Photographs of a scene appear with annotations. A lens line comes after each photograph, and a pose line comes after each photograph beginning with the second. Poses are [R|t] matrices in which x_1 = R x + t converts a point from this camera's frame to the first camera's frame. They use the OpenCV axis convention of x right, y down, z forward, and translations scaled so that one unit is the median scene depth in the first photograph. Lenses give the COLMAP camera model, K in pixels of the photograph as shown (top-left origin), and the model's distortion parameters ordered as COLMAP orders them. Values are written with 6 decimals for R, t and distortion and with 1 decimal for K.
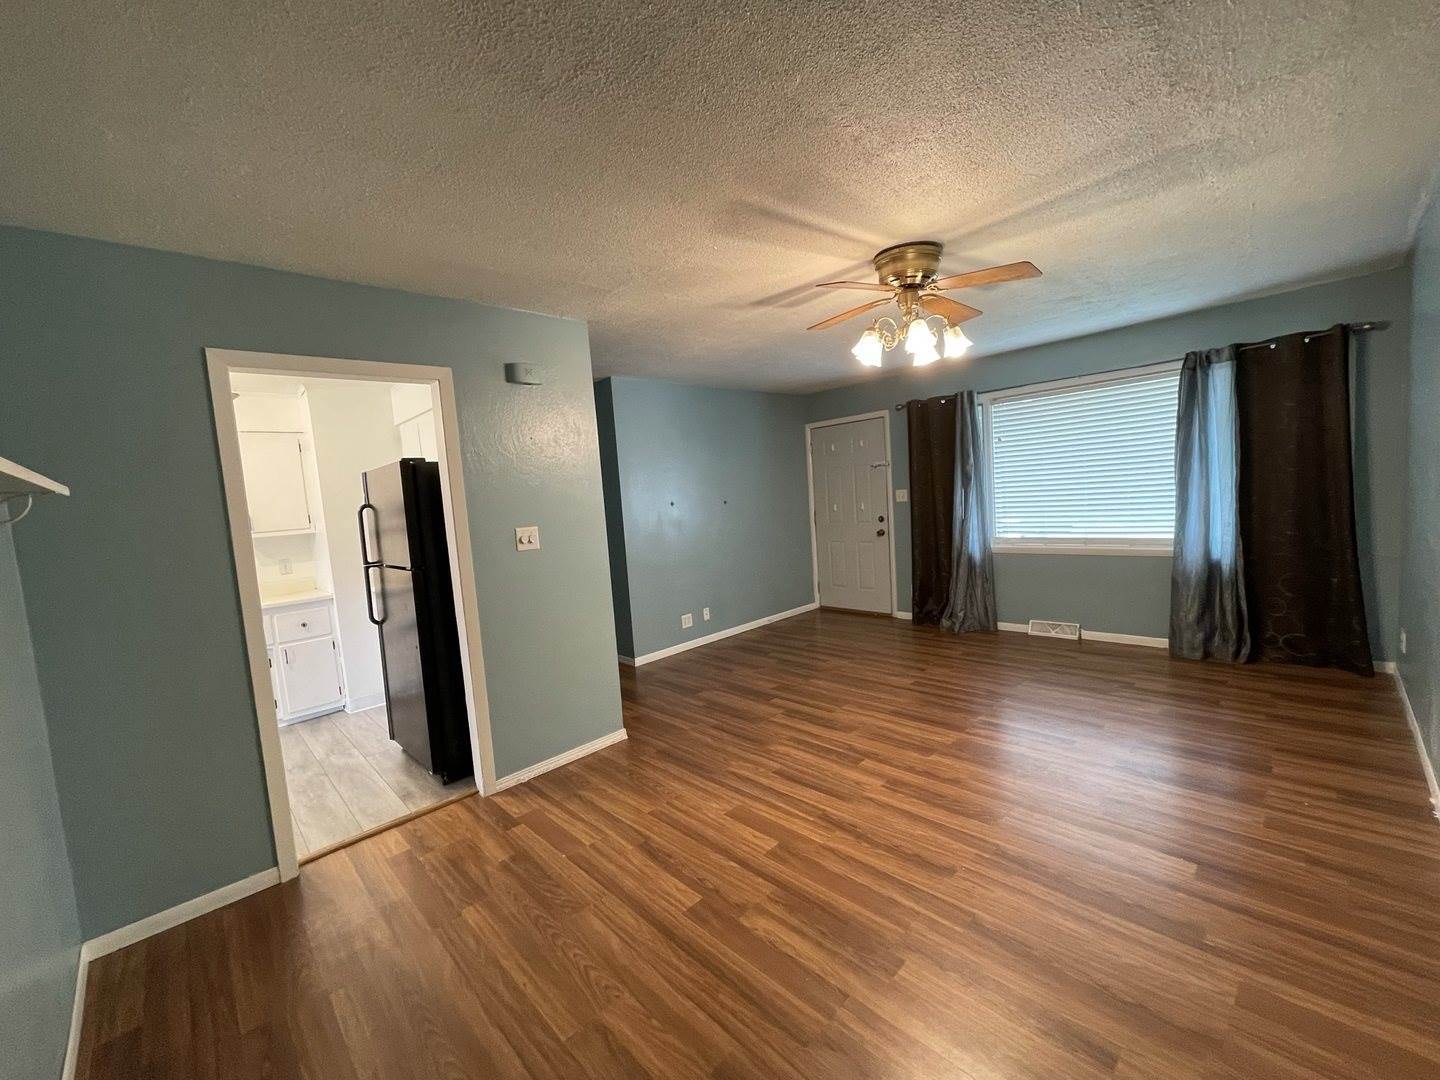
lens RADIAL K [[580.3, 0, 716.8], [0, 580.3, 539.8], [0, 0, 1]] dist [-0.002886, -0.000076]
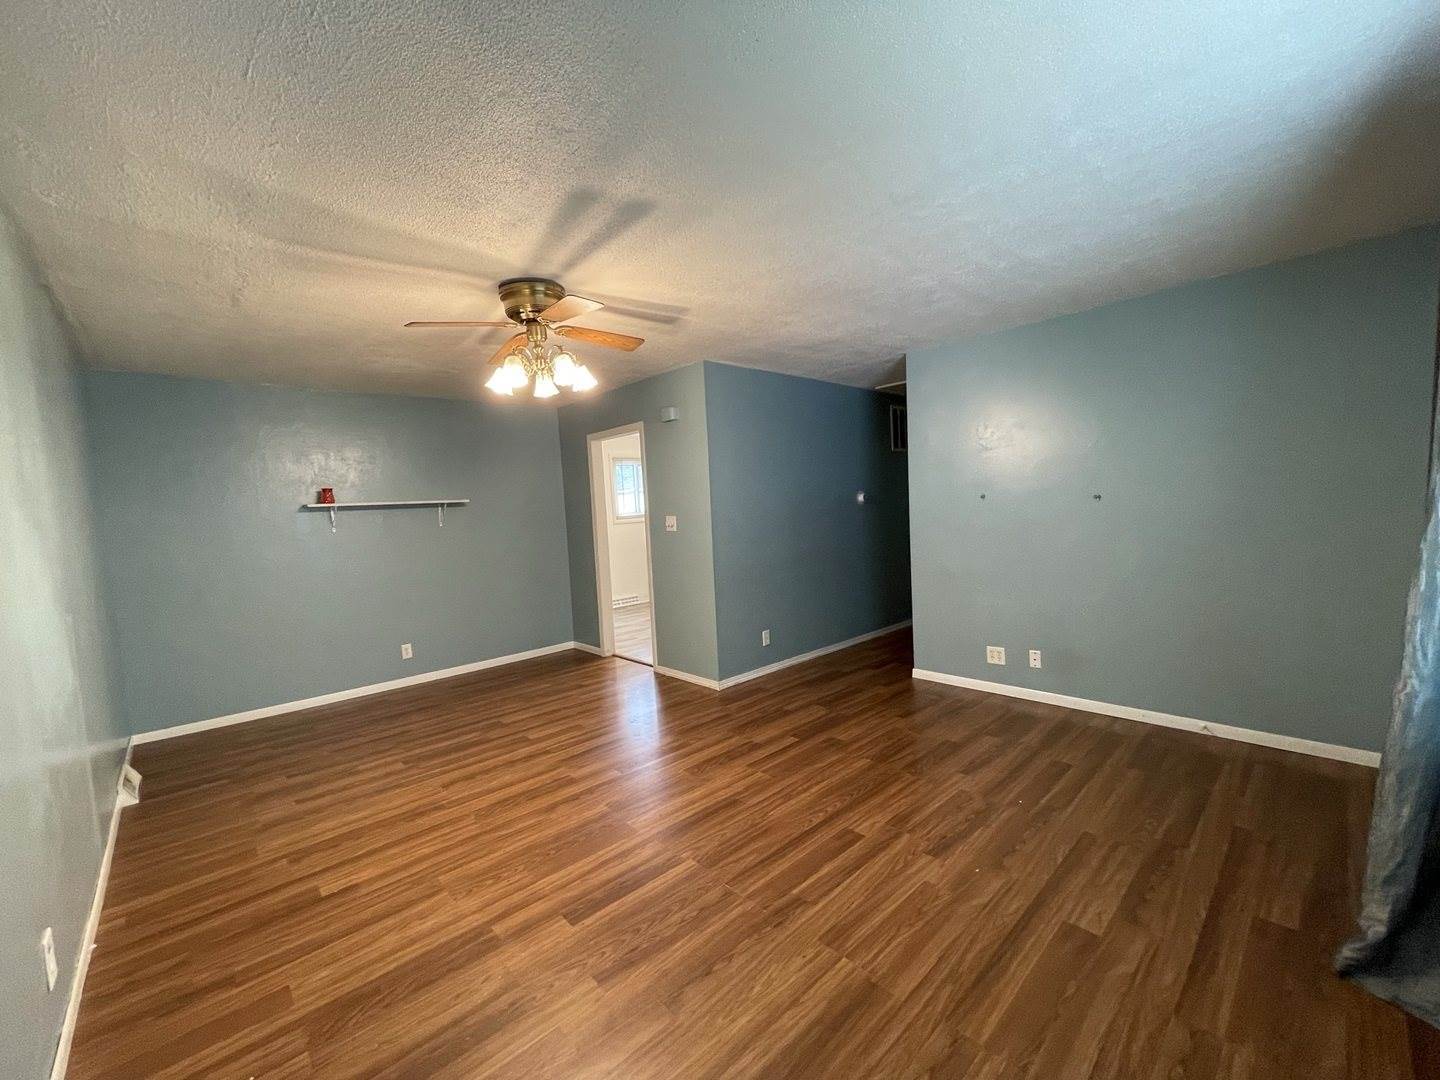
lens RADIAL K [[580.3, 0, 715.7], [0, 580.3, 542.1], [0, 0, 1]] dist [-0.002886, -0.000076]
pose [[-0.012491, 0.136824, -0.990517, 1.455725], [-0.031986, 0.990032, 0.137160, -0.205545], [0.999410, 0.033396, -0.007990, 1.393588]]
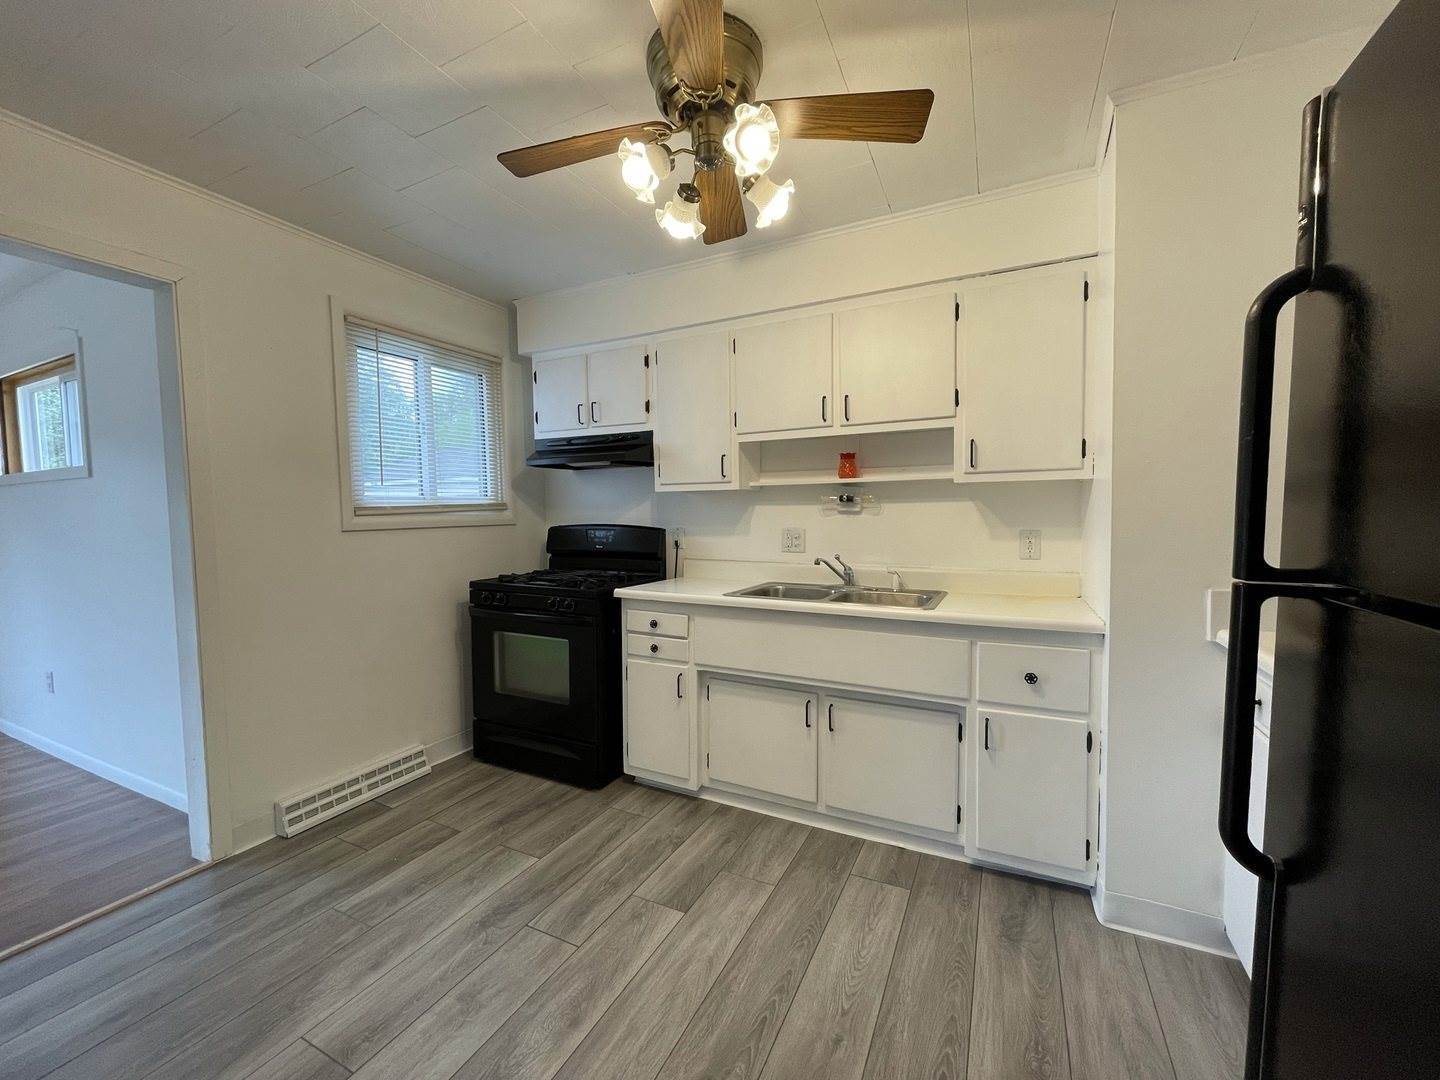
lens RADIAL K [[580.3, 0, 715.9], [0, 580.3, 542.6], [0, 0, 1]] dist [-0.002886, -0.000076]
pose [[0.341514, 0.119983, -0.932187, -0.364537], [-0.088138, 0.991536, 0.095332, 0.020698], [0.935735, 0.049604, 0.349198, 0.570745]]
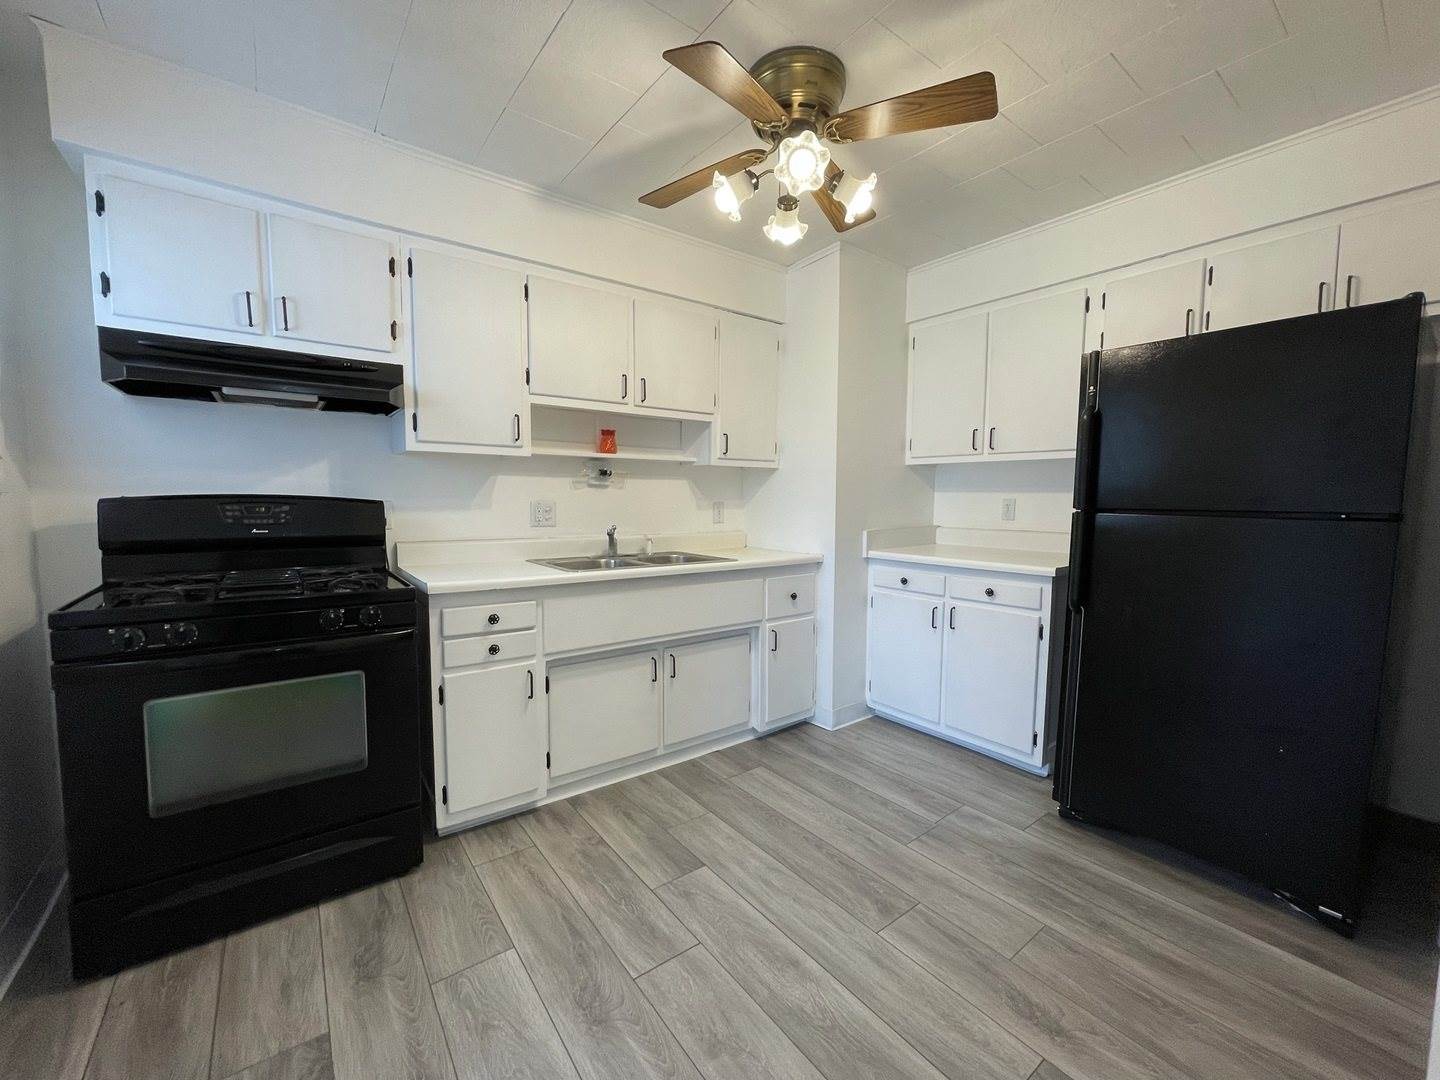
lens RADIAL K [[580.3, 0, 717.8], [0, 580.3, 542.6], [0, 0, 1]] dist [-0.002886, -0.000076]
pose [[0.990227, 0.091765, -0.105025, -0.691904], [-0.090887, 0.995775, 0.013126, 0.078405], [0.105785, -0.003453, 0.994383, 0.281806]]
